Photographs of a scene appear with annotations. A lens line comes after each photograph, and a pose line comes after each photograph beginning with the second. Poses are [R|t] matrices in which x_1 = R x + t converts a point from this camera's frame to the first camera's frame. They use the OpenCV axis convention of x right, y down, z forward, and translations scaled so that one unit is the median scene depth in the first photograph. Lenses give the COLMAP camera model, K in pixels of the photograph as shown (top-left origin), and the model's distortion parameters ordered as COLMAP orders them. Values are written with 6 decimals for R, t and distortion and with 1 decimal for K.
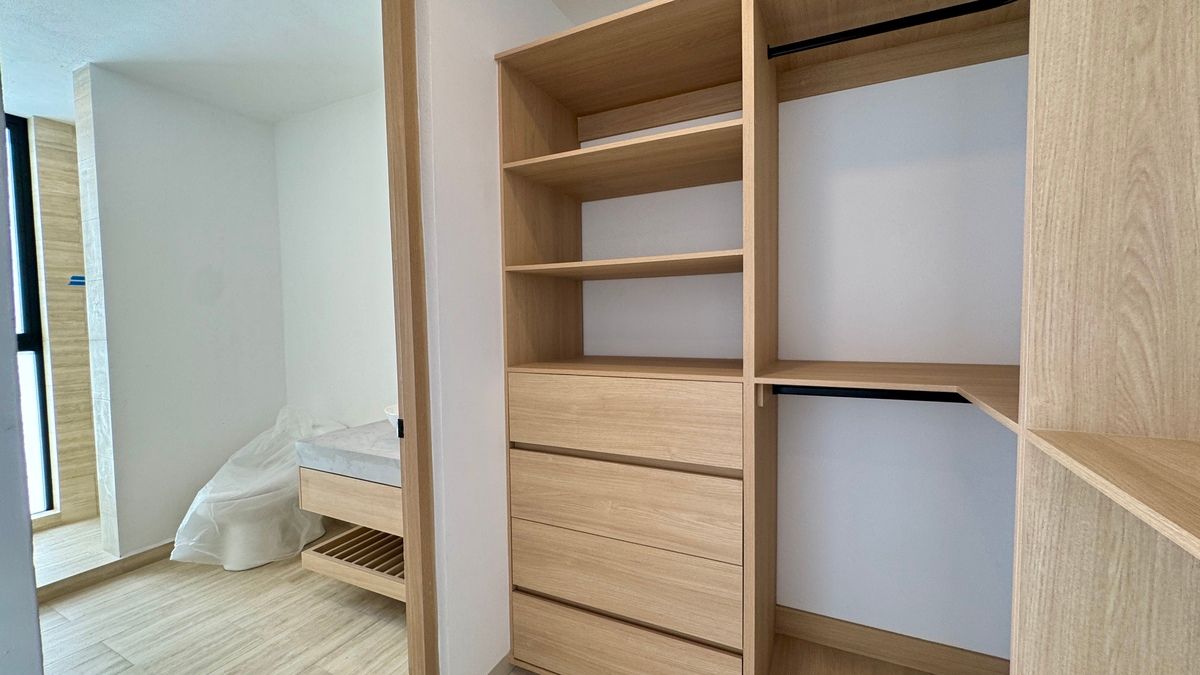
lens RADIAL K [[479.2, 0, 590.5], [0, 479.2, 345.1], [0, 0, 1]] dist [-0.001093, -0.000732]
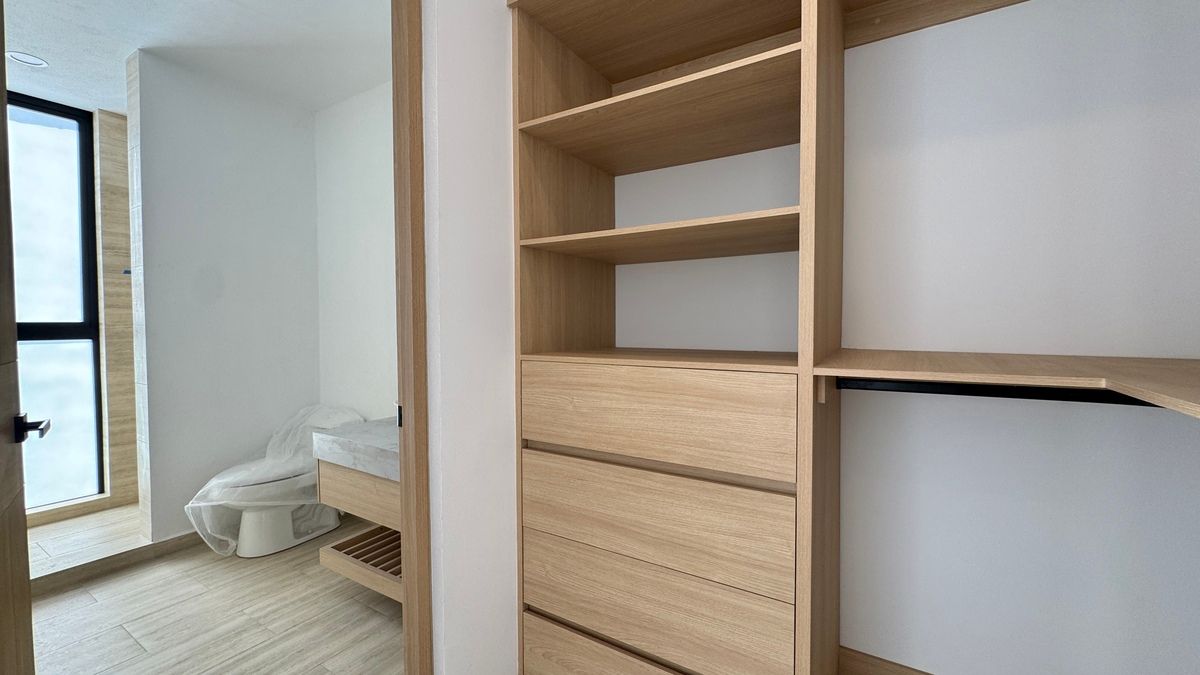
lens RADIAL K [[479.2, 0, 590.5], [0, 479.2, 343.5], [0, 0, 1]] dist [-0.001093, -0.000732]
pose [[0.994599, 0.014432, -0.102781, 0.032793], [-0.016029, 0.999763, -0.014729, 0.026605], [0.102544, 0.016297, 0.994595, 0.099850]]
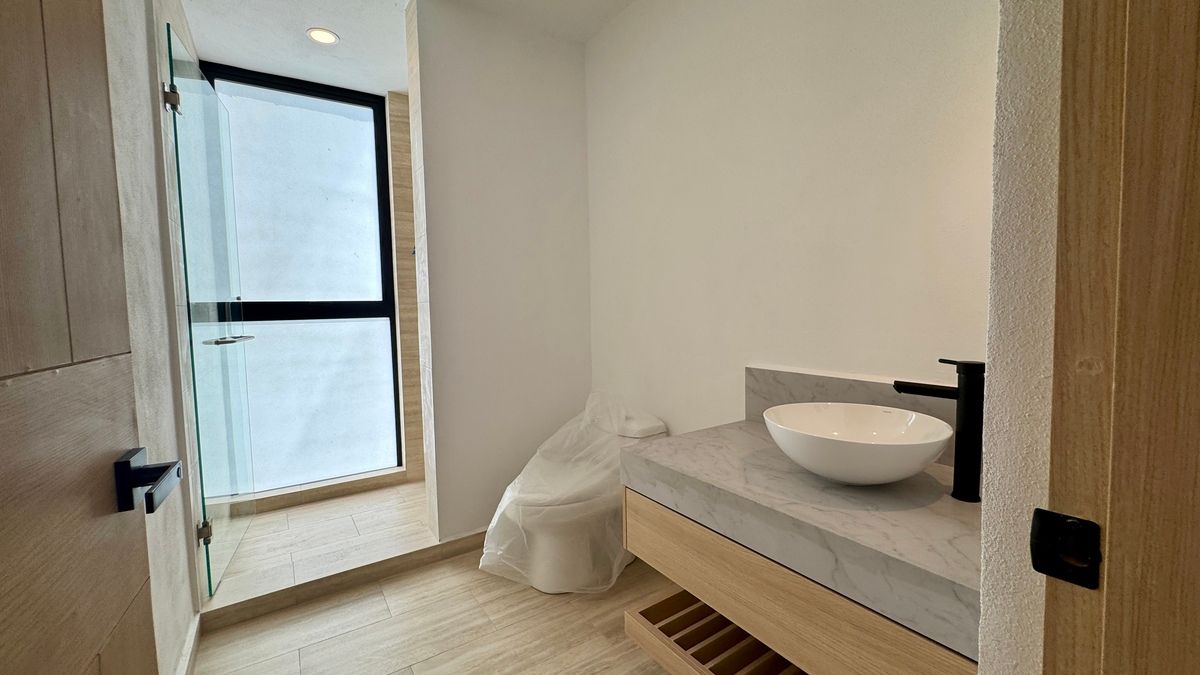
lens RADIAL K [[479.2, 0, 583.7], [0, 479.2, 360.8], [0, 0, 1]] dist [-0.001093, -0.000732]
pose [[0.858690, 0.054625, -0.509575, -0.331039], [-0.021317, 0.997250, 0.070981, 0.032850], [0.512051, -0.050088, 0.857493, 0.411708]]
